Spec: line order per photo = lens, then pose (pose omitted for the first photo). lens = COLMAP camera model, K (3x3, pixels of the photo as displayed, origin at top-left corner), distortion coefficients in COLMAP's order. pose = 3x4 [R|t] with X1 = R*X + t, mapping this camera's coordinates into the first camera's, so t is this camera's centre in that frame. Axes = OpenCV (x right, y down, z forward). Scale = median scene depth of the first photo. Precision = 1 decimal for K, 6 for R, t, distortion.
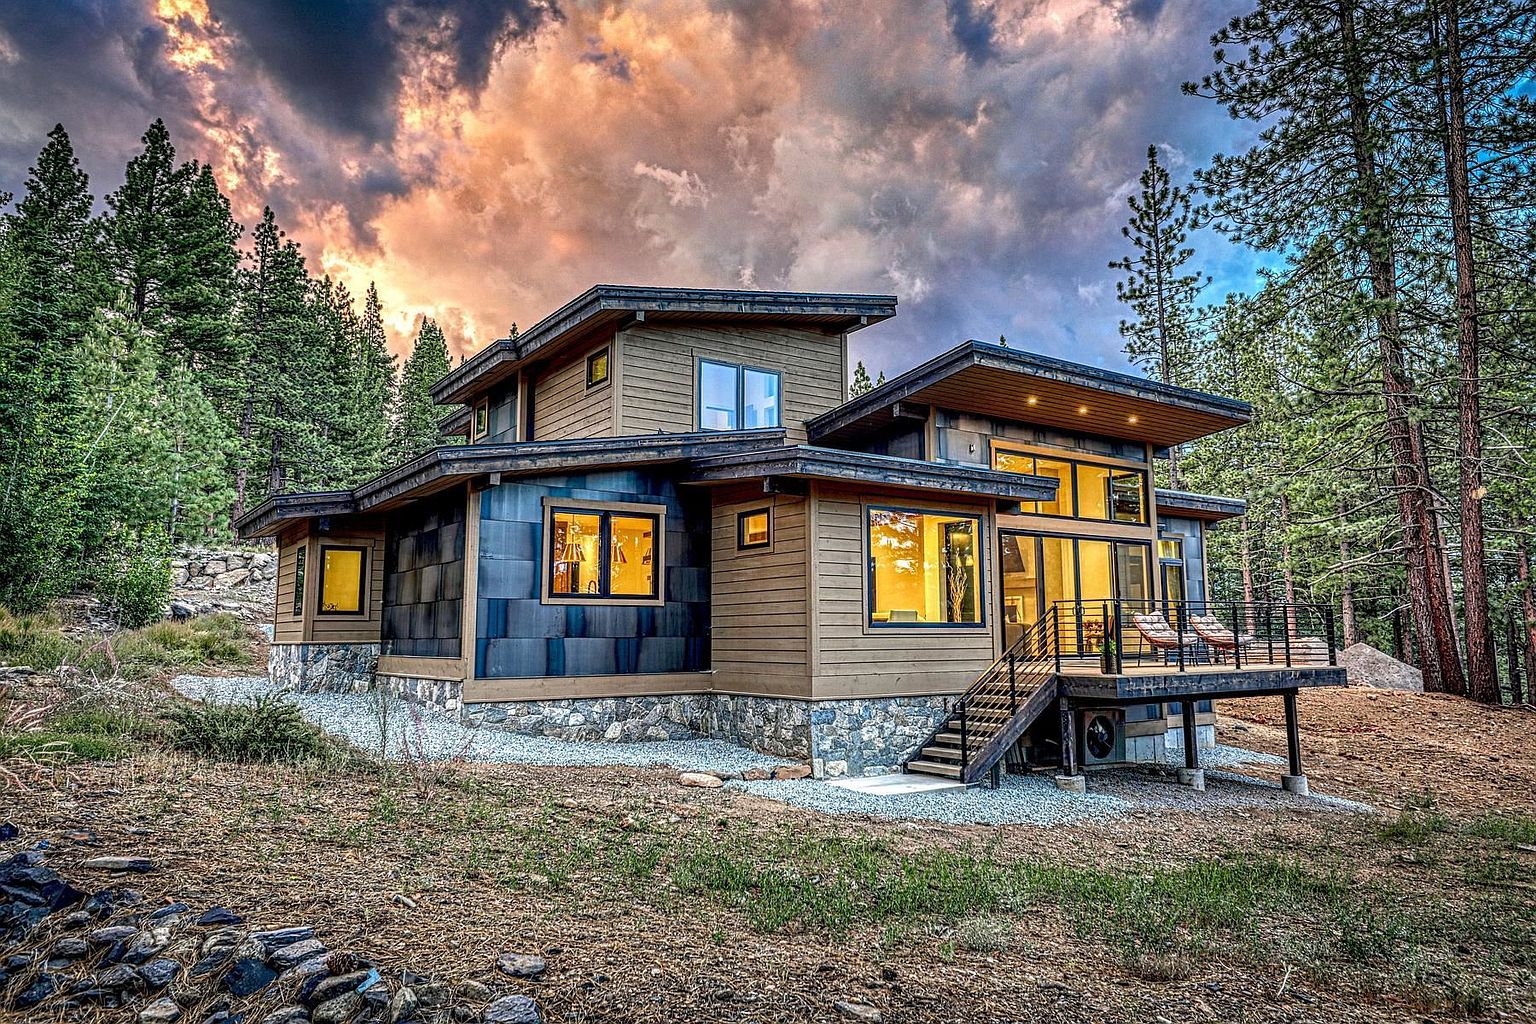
lens RADIAL K [[997.2, 0, 768.0], [0, 997.2, 512.0], [0, 0, 1]] dist [0.006785, 0.021795]
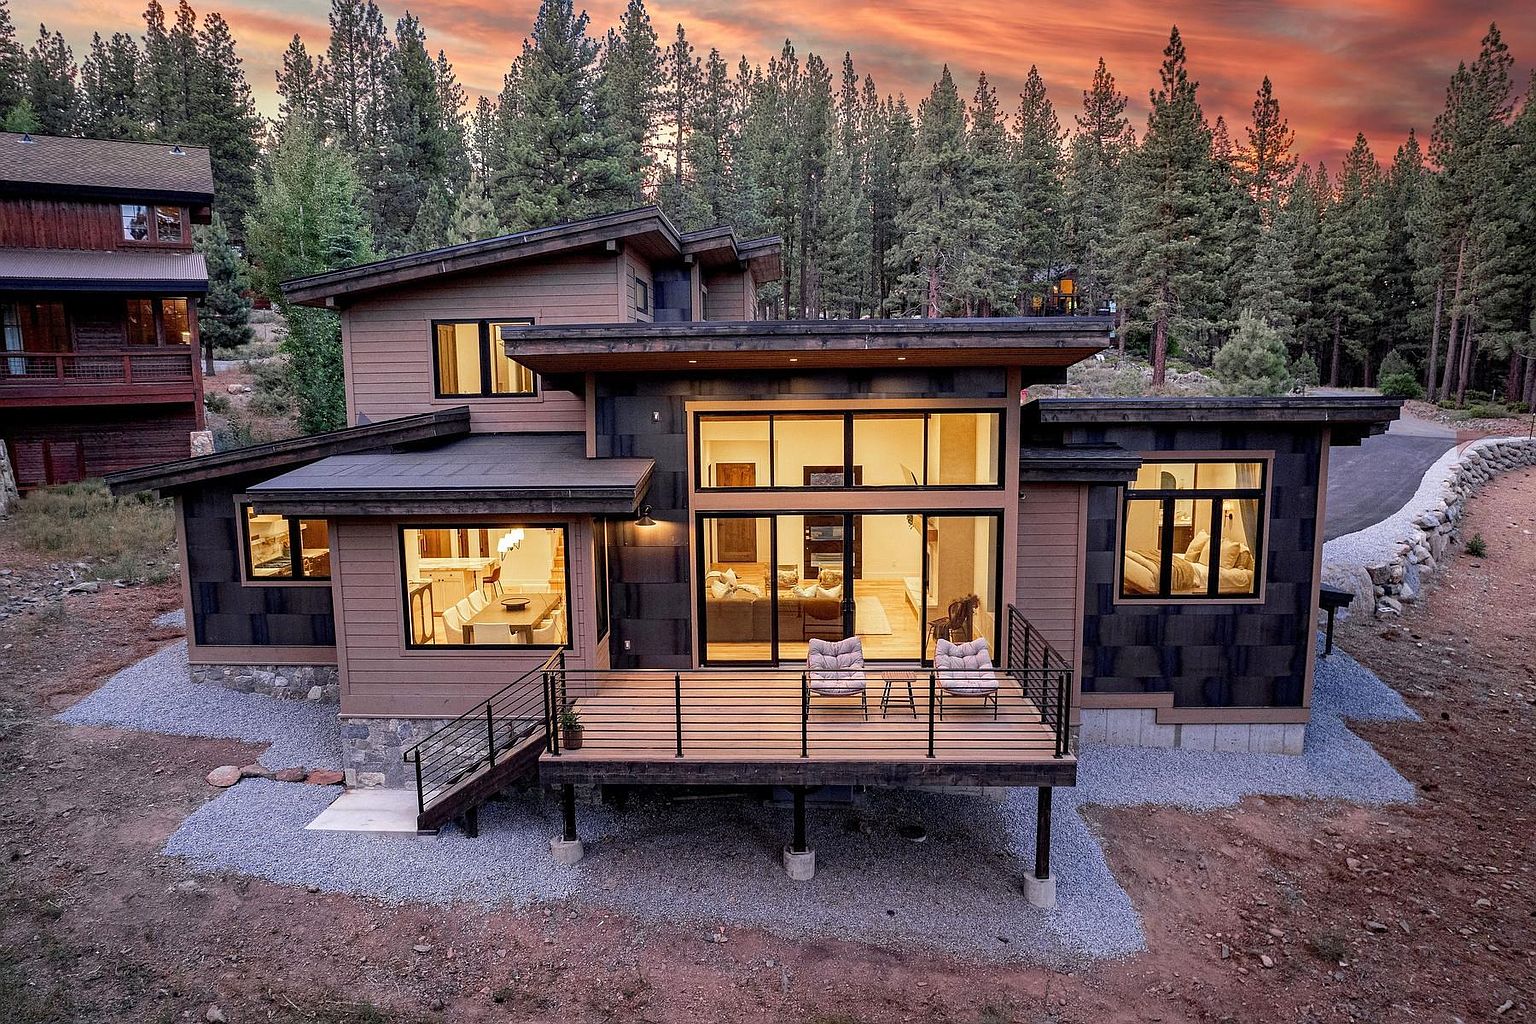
lens RADIAL K [[1013.1, 0, 764.3], [0, 1013.1, 526.3], [0, 0, 1]] dist [0.018259, 0.000434]
pose [[0.777110, 0.089745, -0.622933, 0.996159], [0.092111, 0.962905, 0.253632, -0.224825], [0.622588, -0.254479, 0.740017, 0.512371]]
